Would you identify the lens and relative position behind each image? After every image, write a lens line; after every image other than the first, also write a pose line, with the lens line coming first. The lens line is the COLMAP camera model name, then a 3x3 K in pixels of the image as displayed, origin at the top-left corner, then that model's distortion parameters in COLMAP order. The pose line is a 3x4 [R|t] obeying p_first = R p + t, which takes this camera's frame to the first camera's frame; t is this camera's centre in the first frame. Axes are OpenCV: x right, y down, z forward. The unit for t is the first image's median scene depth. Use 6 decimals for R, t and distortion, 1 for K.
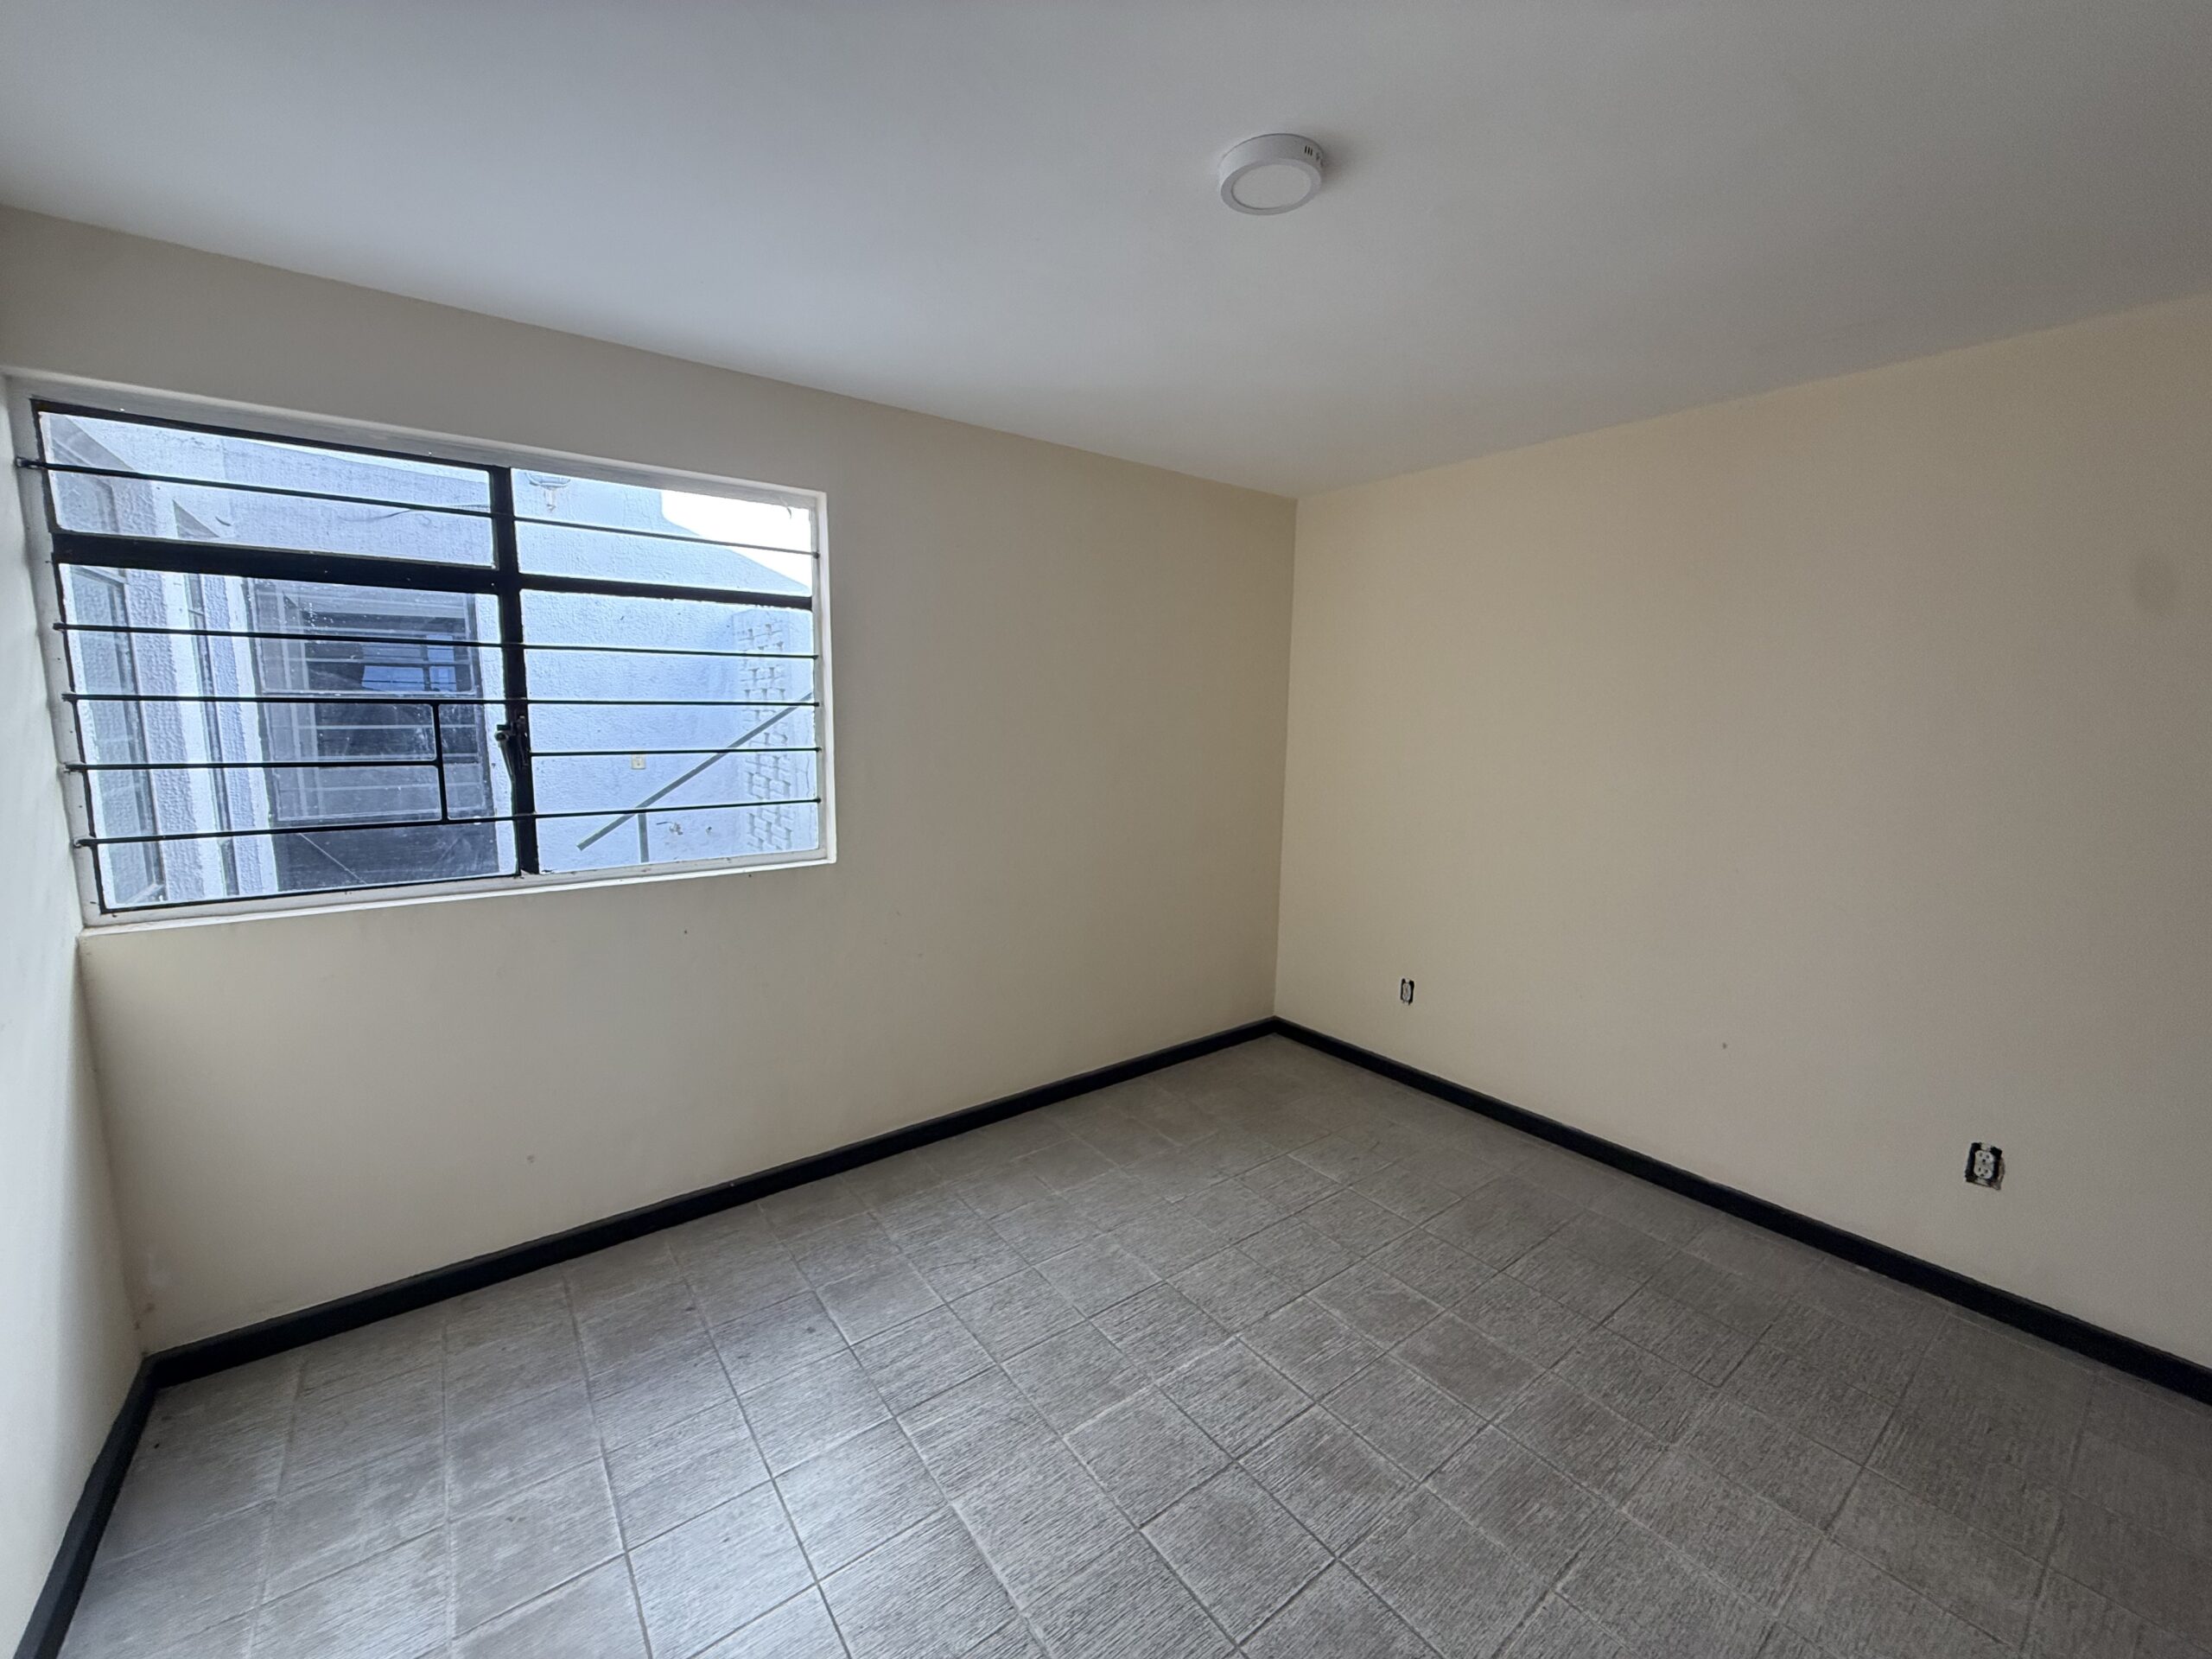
lens RADIAL K [[880.1, 0, 1105.0], [0, 880.1, 827.3], [0, 0, 1]] dist [-0.002067, 0.000215]
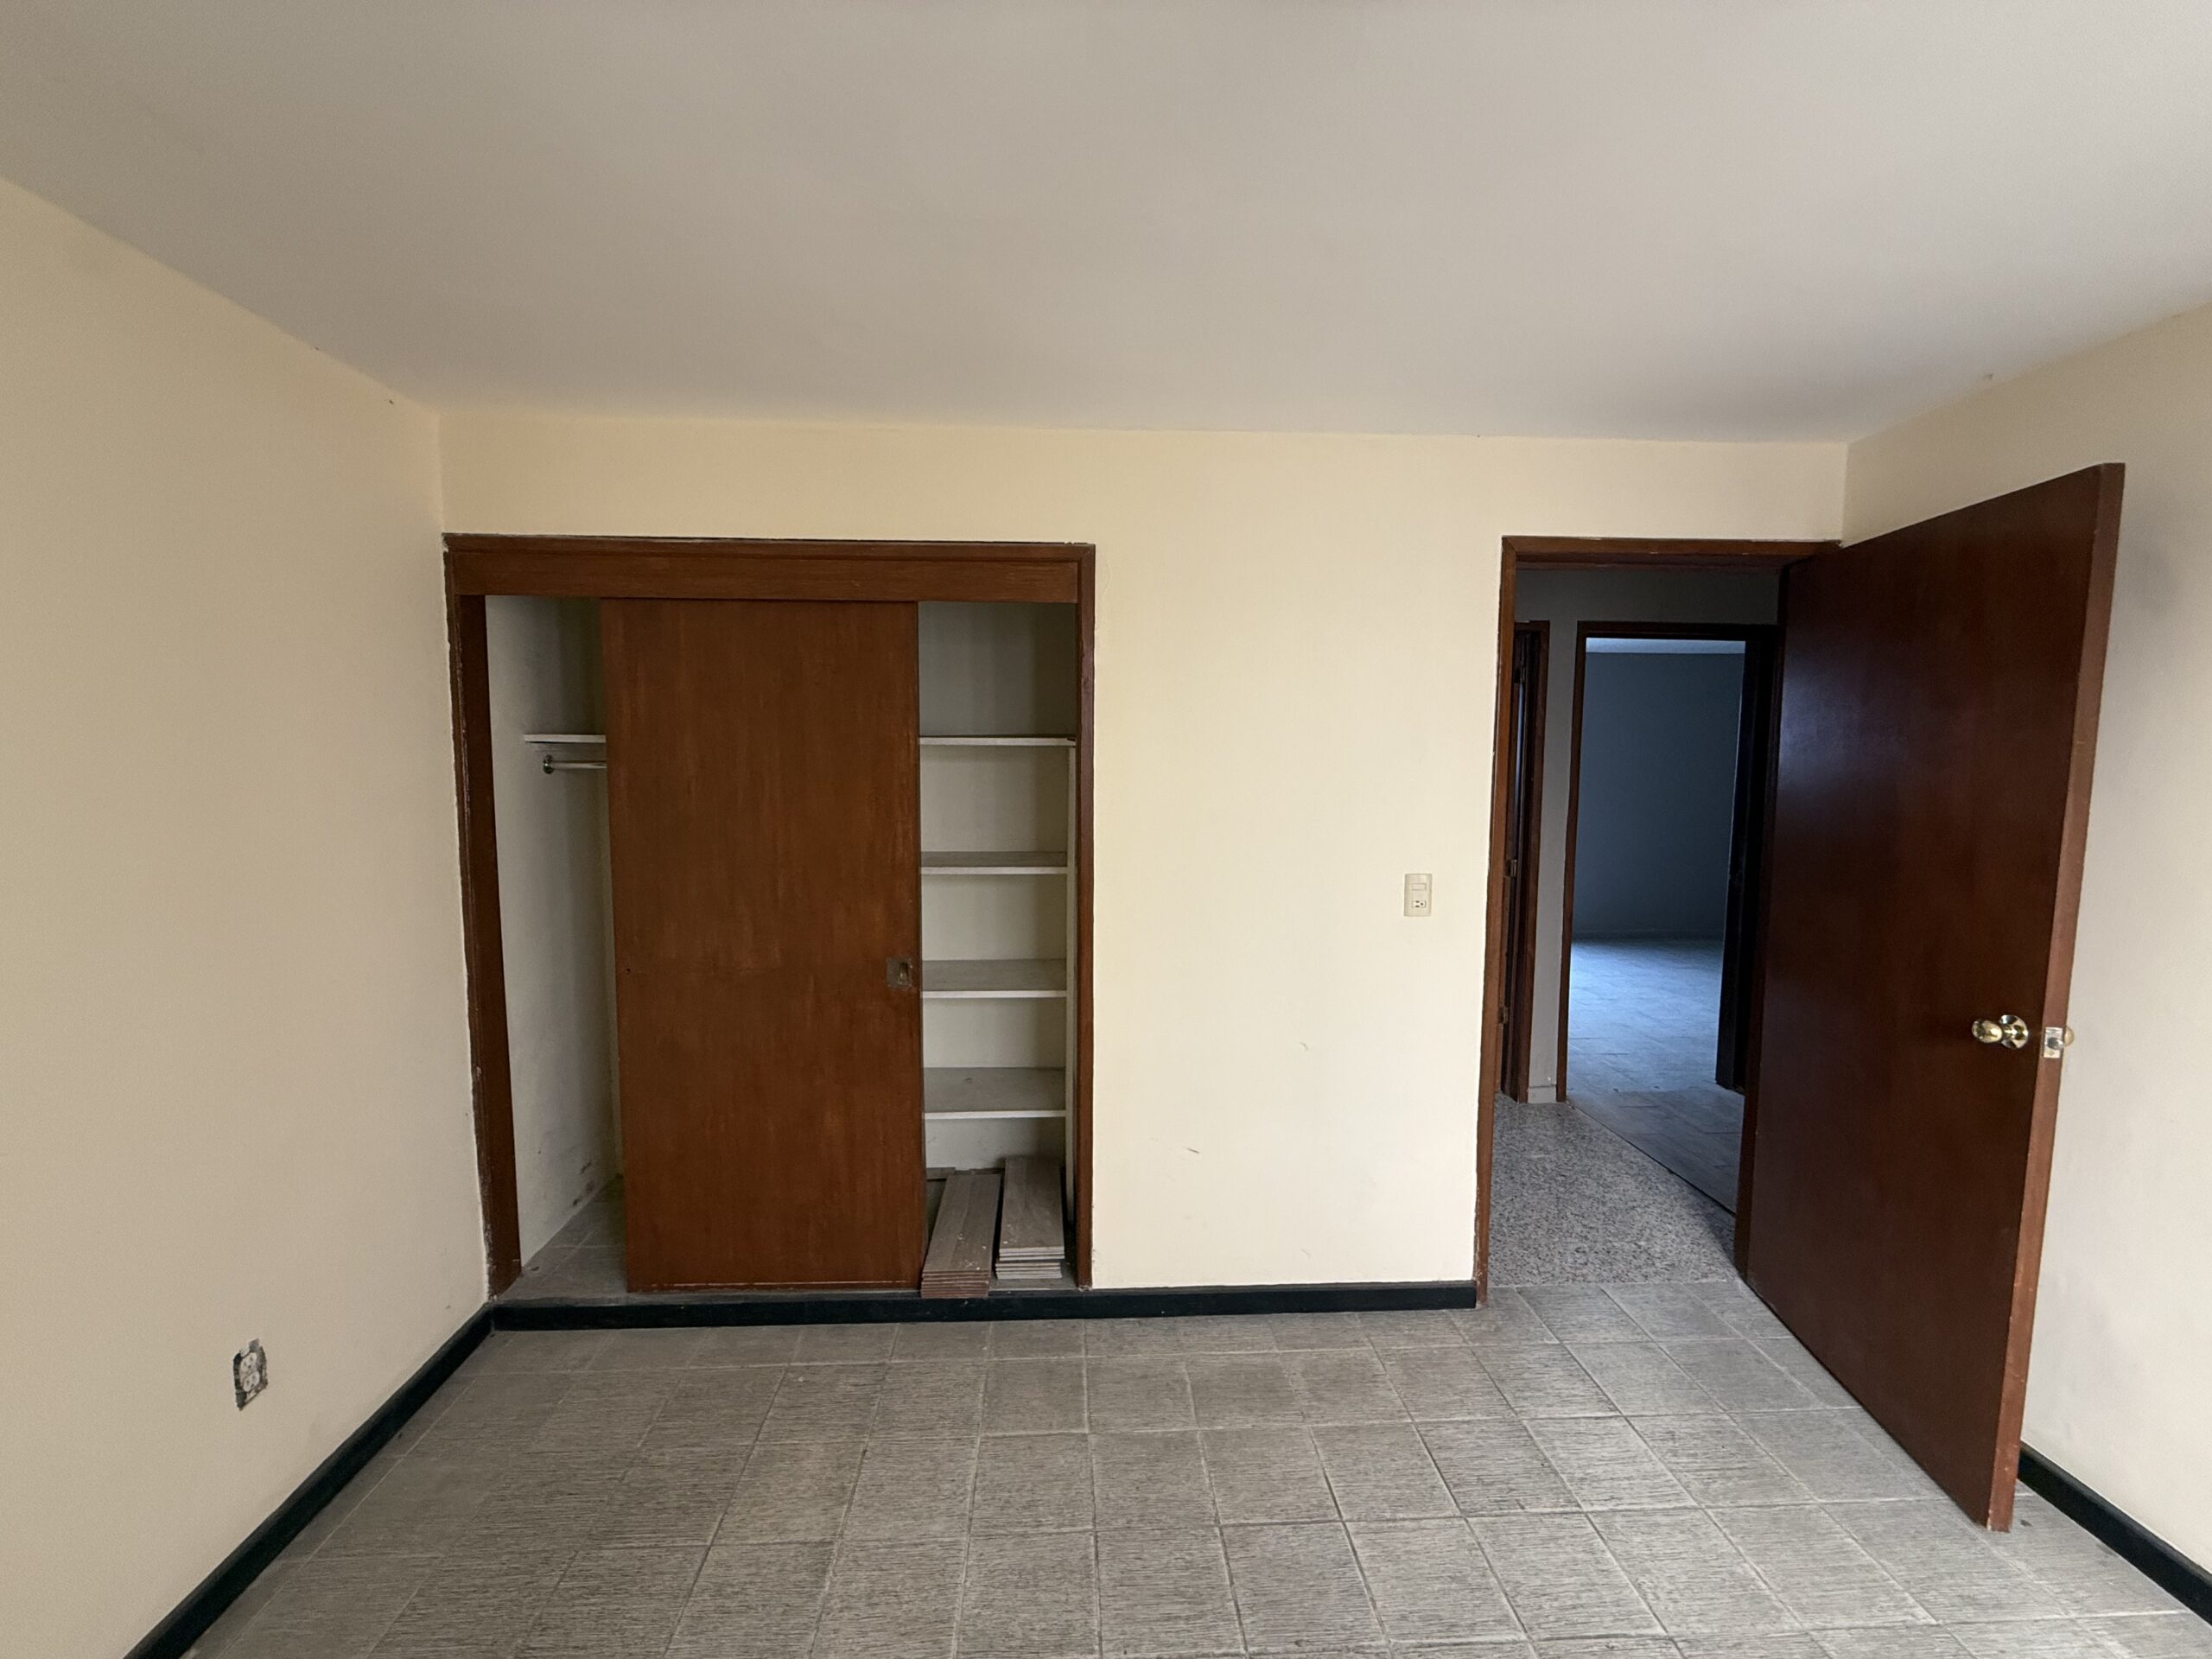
lens RADIAL K [[880.1, 0, 1094.4], [0, 880.1, 835.5], [0, 0, 1]] dist [-0.002067, 0.000215]
pose [[-0.818938, -0.069426, 0.569667, 0.005882], [0.063766, 0.975500, 0.210555, -0.255973], [-0.570328, 0.208757, -0.794447, 1.540660]]
